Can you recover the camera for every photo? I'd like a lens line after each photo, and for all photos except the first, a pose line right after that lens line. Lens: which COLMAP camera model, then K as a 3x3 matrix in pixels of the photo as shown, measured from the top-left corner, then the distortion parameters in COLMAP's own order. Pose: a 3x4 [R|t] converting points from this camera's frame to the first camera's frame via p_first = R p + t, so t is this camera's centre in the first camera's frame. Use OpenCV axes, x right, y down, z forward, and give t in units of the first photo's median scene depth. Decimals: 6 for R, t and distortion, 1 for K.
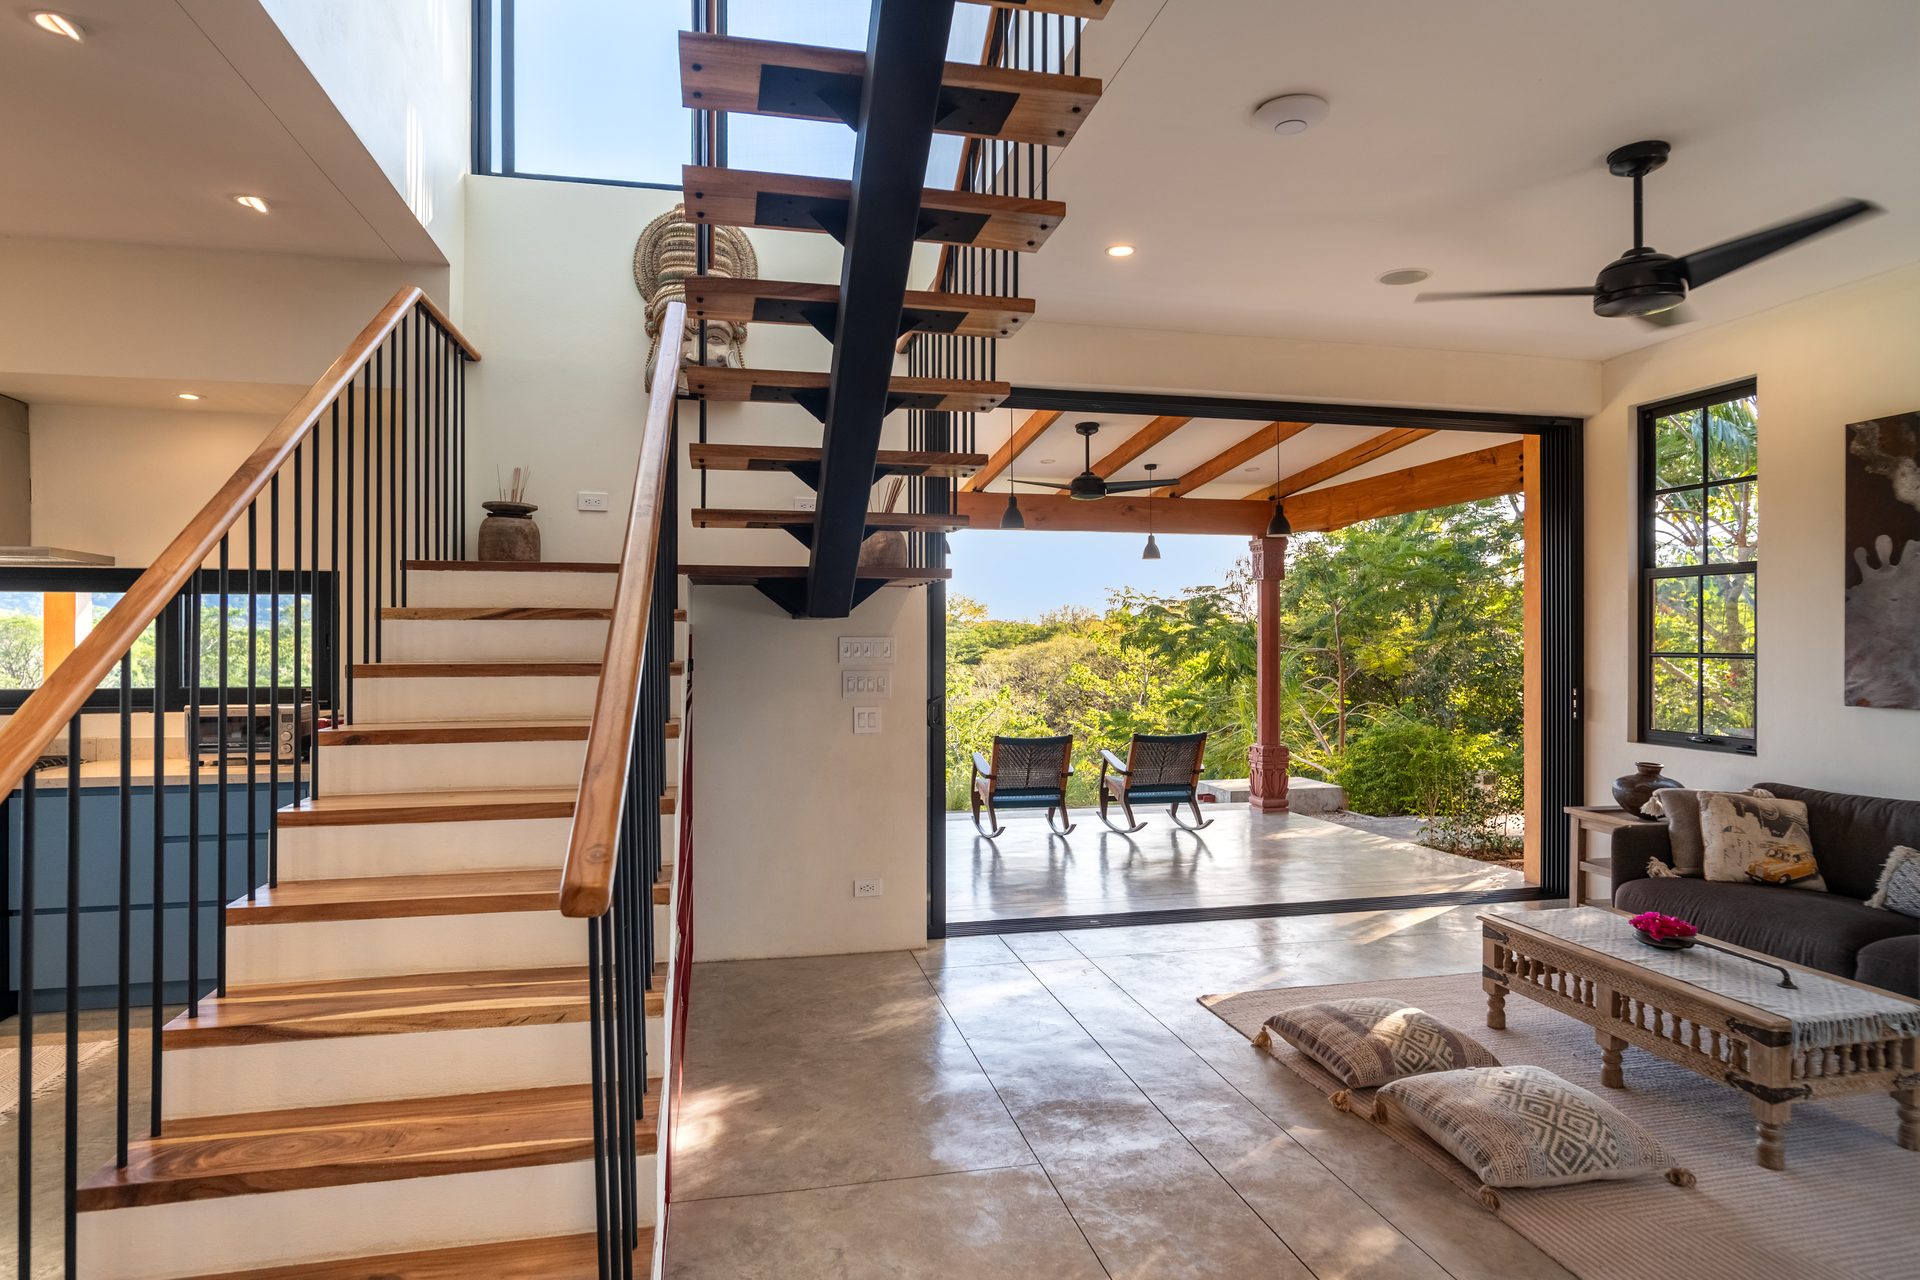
lens RADIAL K [[1104.7, 0, 983.0], [0, 1104.7, 634.8], [0, 0, 1]] dist [-0.031306, 0.013289]
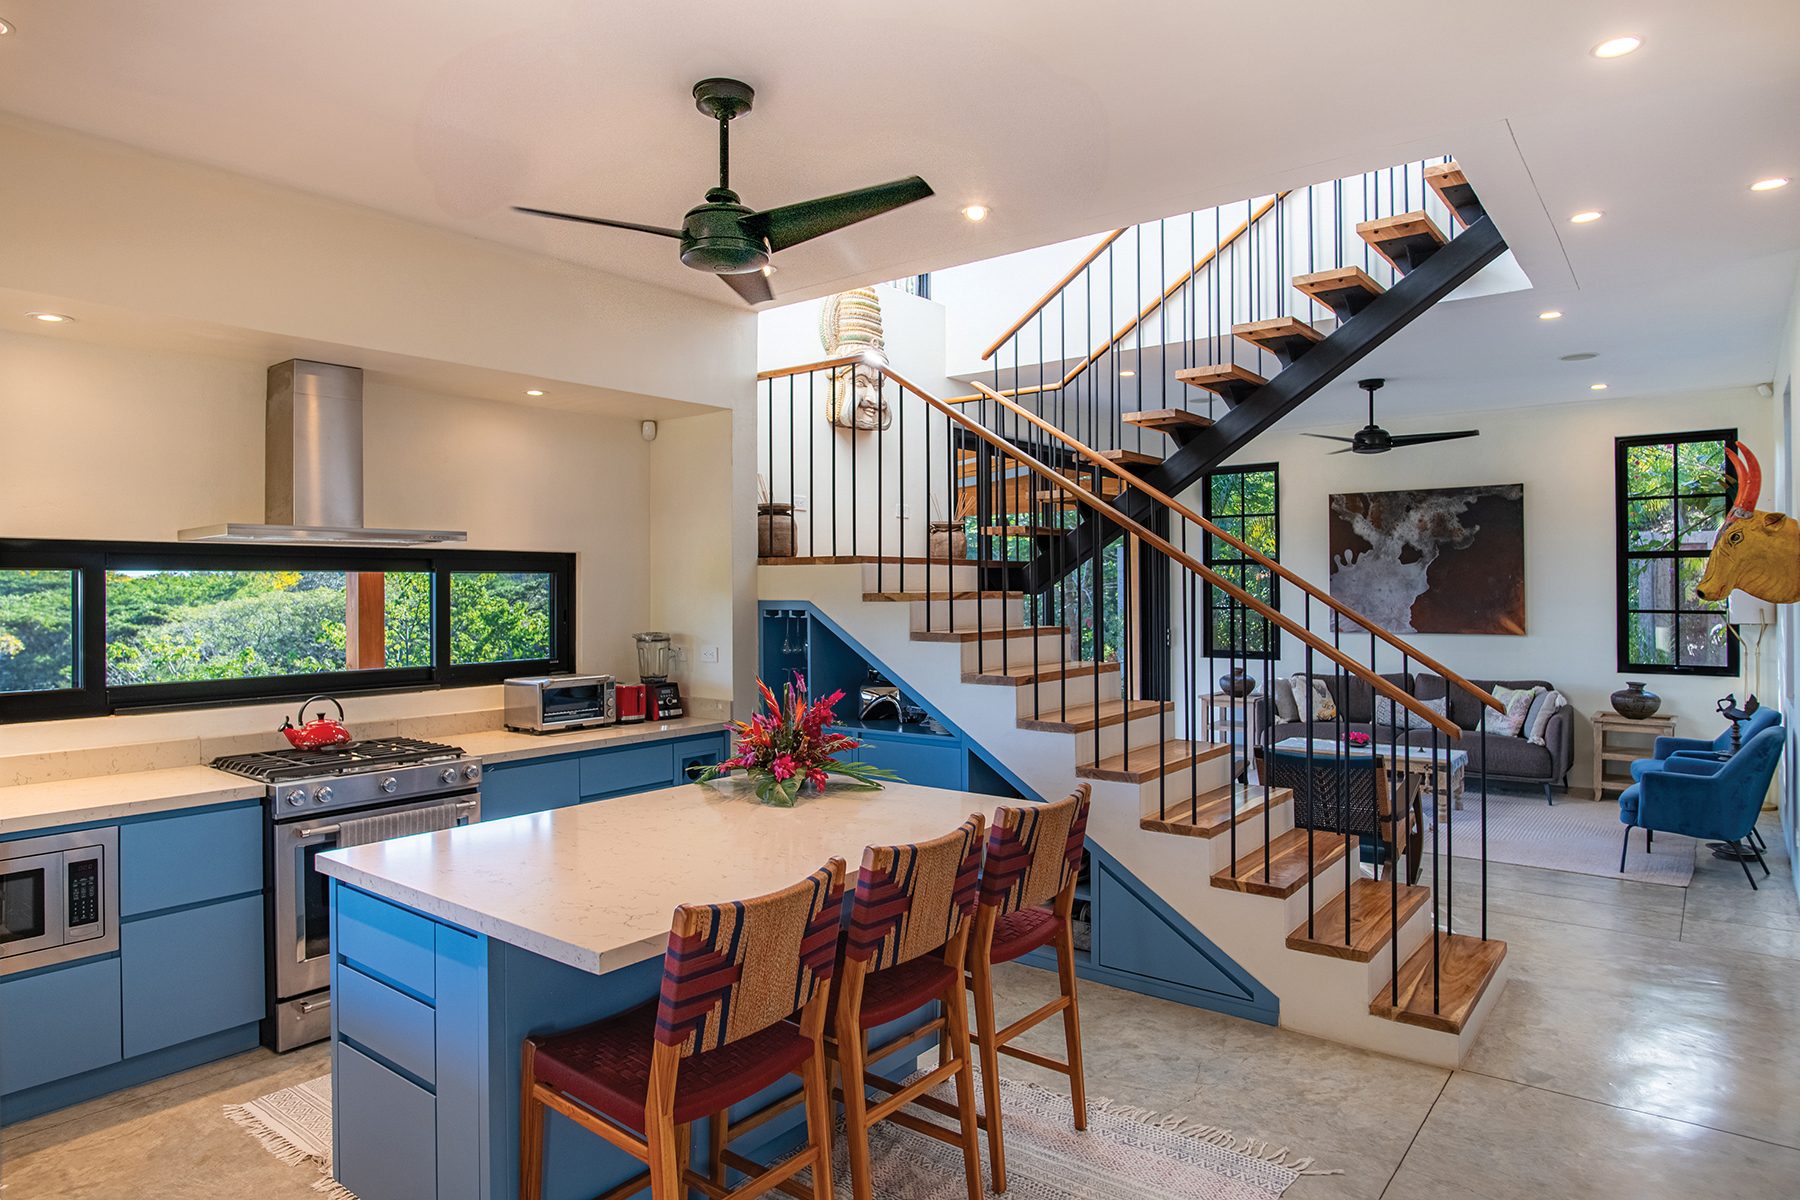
lens RADIAL K [[1035.6, 0, 945.2], [0, 1035.6, 580.9], [0, 0, 1]] dist [-0.031306, 0.013289]
pose [[0.763663, -0.000767, 0.645614, -1.015183], [0.004041, 0.999985, -0.003592, -0.026818], [-0.645602, 0.005352, 0.763655, -0.012334]]
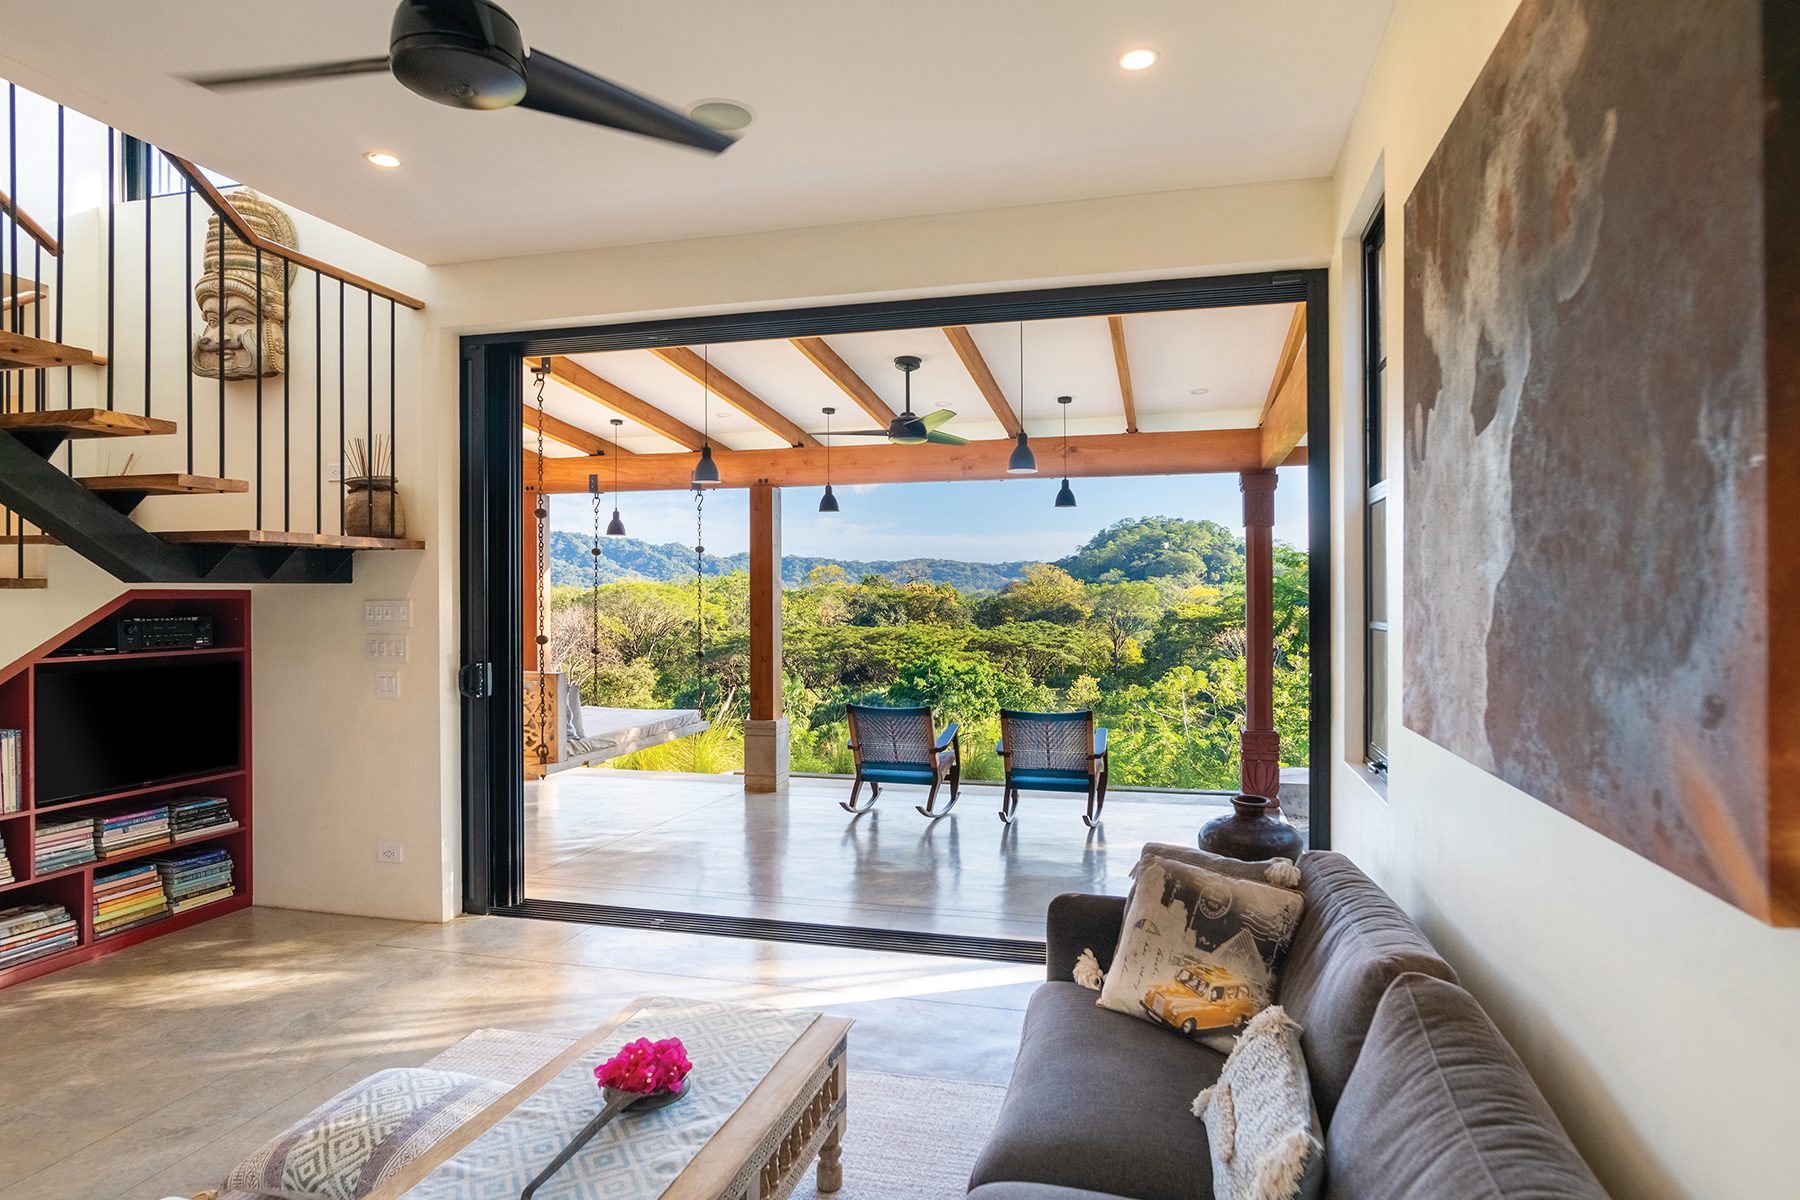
lens RADIAL K [[1035.6, 0, 938.8], [0, 1035.6, 608.1], [0, 0, 1]] dist [-0.031306, 0.013289]
pose [[0.892382, 0.002212, -0.451276, 0.819242], [0.003872, 0.999914, 0.012559, -0.000252], [0.451265, -0.012955, 0.892296, 0.444656]]
